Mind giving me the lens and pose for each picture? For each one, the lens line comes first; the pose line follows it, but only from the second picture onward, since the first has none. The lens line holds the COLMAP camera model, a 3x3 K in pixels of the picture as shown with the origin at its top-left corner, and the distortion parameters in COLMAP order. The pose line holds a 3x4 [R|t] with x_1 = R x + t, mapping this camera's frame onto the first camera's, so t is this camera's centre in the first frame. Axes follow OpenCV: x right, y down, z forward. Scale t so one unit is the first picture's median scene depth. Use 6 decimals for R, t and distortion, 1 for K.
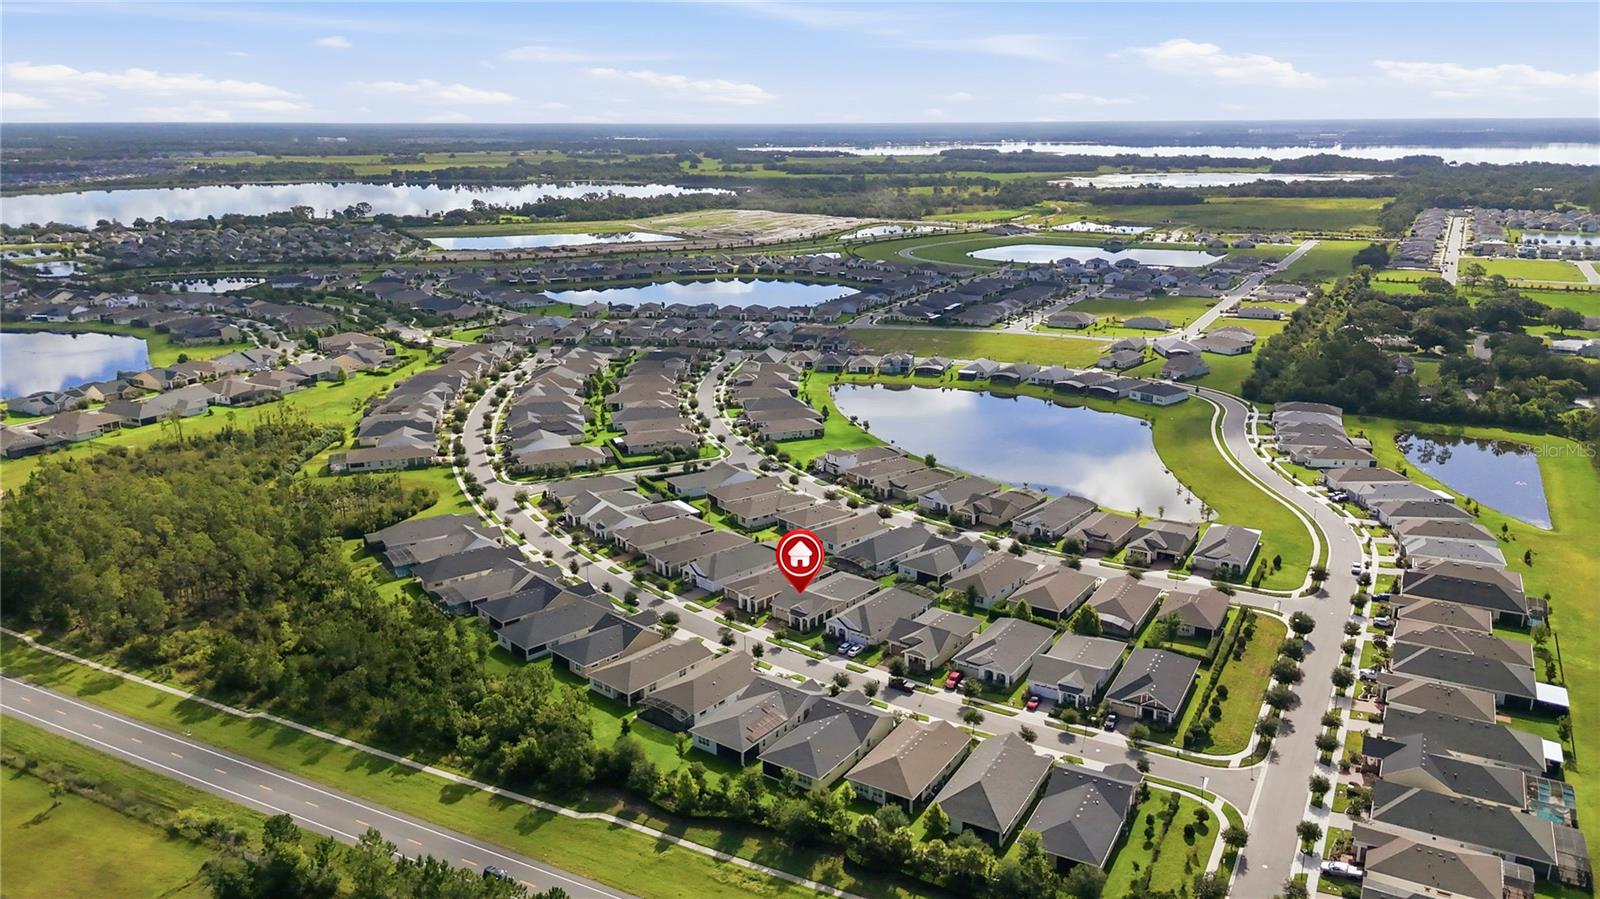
lens RADIAL K [[1165.7, 0, 806.9], [0, 1165.7, 451.6], [0, 0, 1]] dist [0.081020, -0.087372]
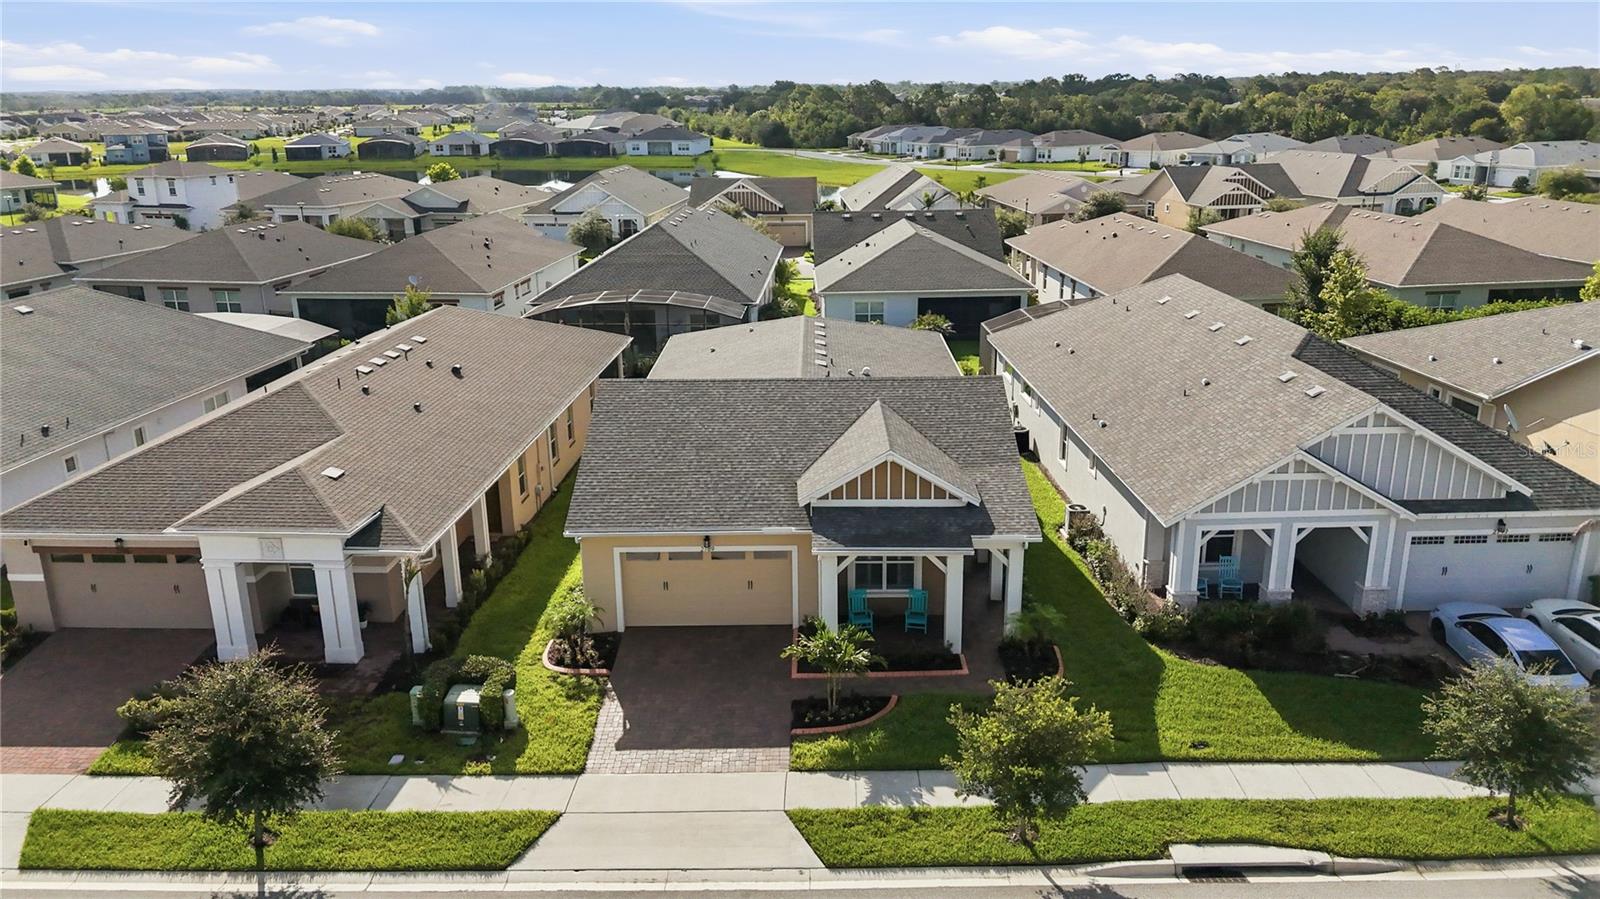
lens RADIAL K [[1165.7, 0, 806.9], [0, 1165.7, 451.6], [0, 0, 1]] dist [0.081020, -0.087372]
pose [[0.760300, -0.200080, 0.617990, -0.084995], [0.186709, 0.978546, 0.087110, 0.117908], [-0.622160, 0.049155, 0.781345, 0.903413]]
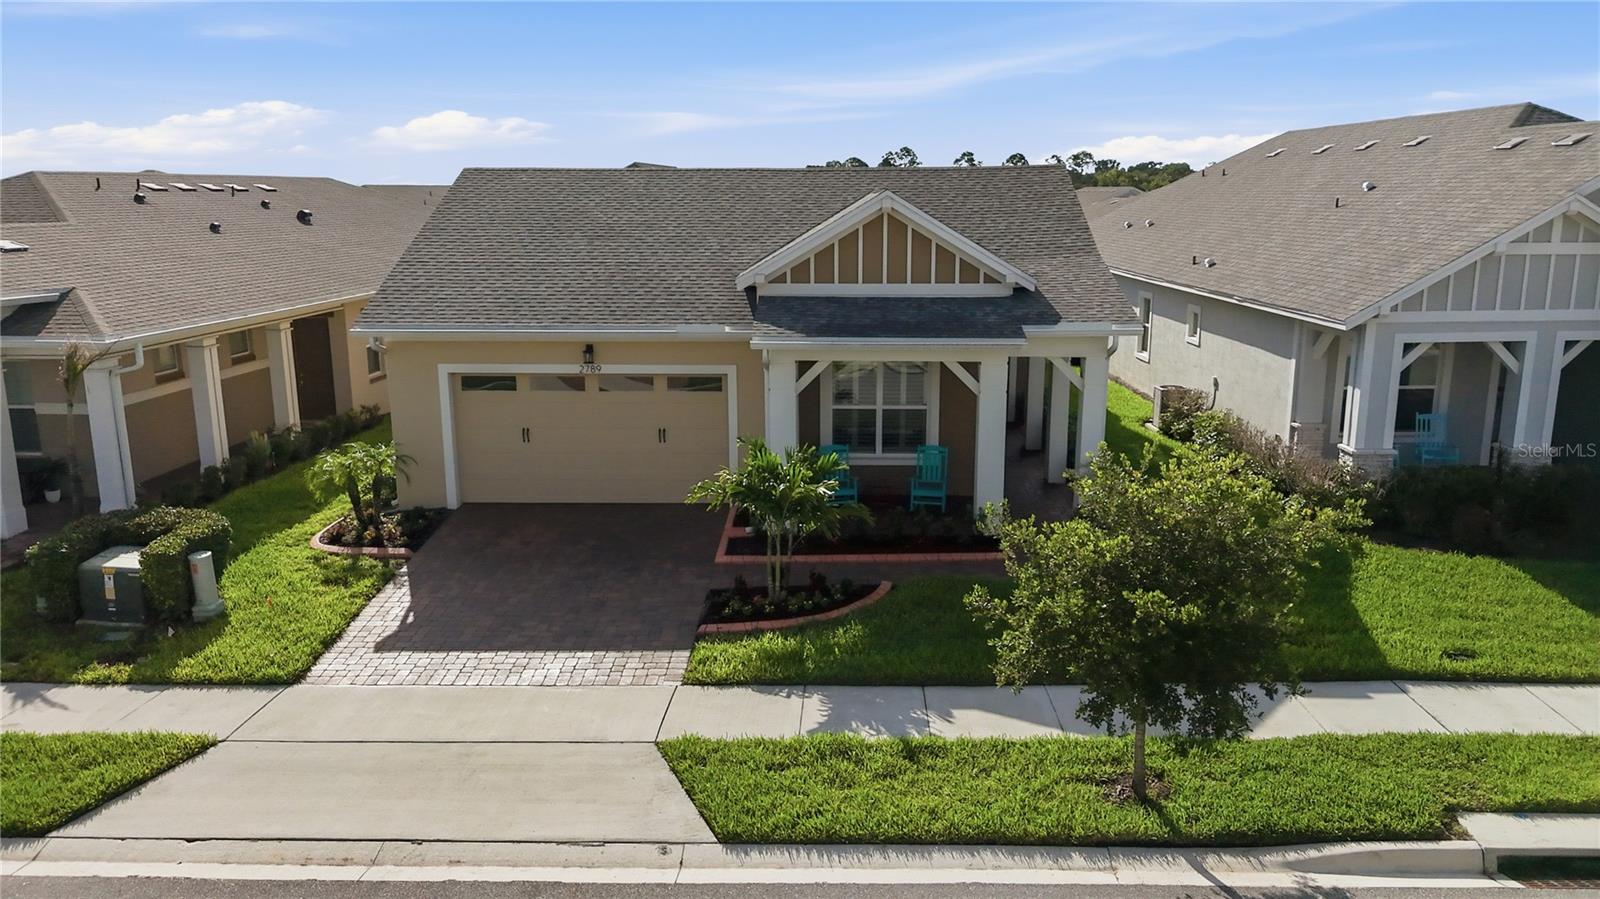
lens RADIAL K [[1176.5, 0, 806.0], [0, 1176.5, 446.2], [0, 0, 1]] dist [0.067291, -0.056537]
pose [[0.778337, -0.137439, 0.612619, -0.056375], [0.174150, 0.984719, -0.000340, 0.143663], [-0.603211, 0.106952, 0.790378, 0.937315]]
